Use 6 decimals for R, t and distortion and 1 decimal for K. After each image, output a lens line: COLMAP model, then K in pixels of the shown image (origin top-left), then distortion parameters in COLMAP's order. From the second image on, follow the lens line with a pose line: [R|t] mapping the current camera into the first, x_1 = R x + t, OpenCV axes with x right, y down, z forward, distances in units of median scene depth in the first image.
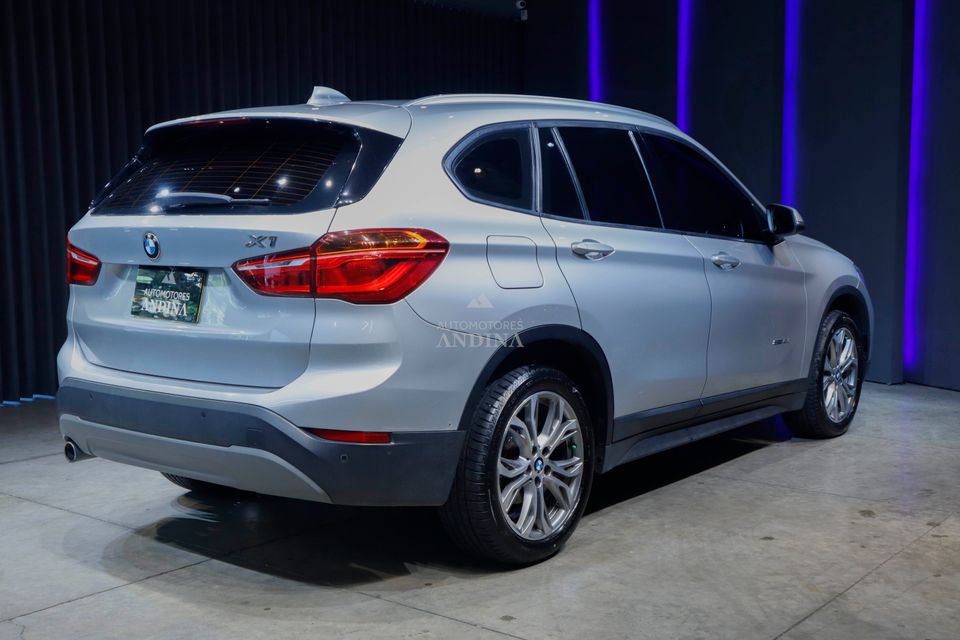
lens RADIAL K [[1170.1, 0, 485.5], [0, 1170.1, 360.2], [0, 0, 1]] dist [-0.007623, 0.000000]
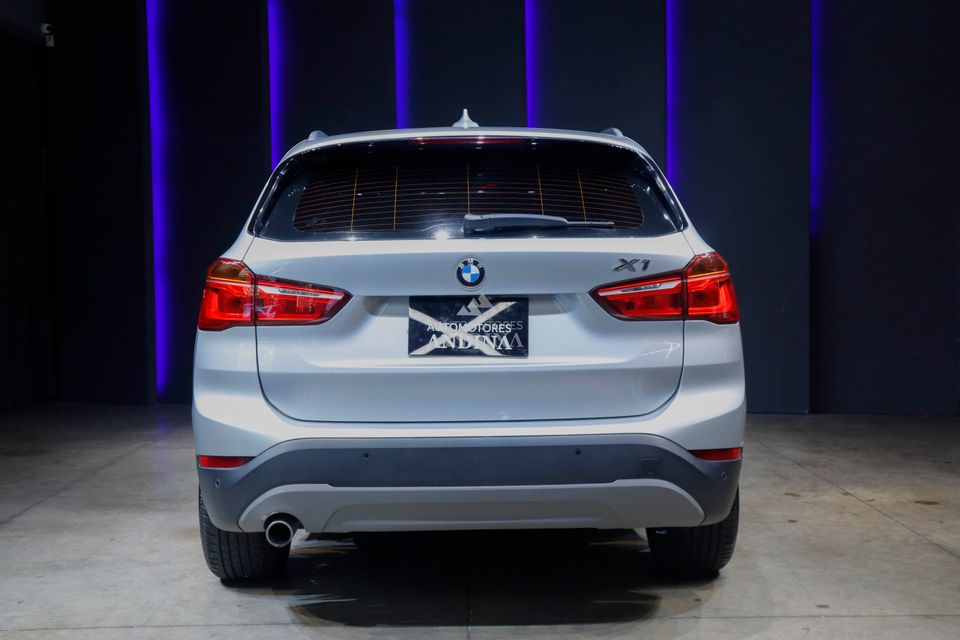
lens RADIAL K [[1198.3, 0, 485.9], [0, 1198.3, 323.4], [0, 0, 1]] dist [-0.001823, 0.000000]
pose [[0.763027, -0.034786, 0.645430, -0.865189], [0.088005, 0.994843, -0.050421, -0.012549], [-0.640347, 0.095274, 0.762154, 0.301030]]
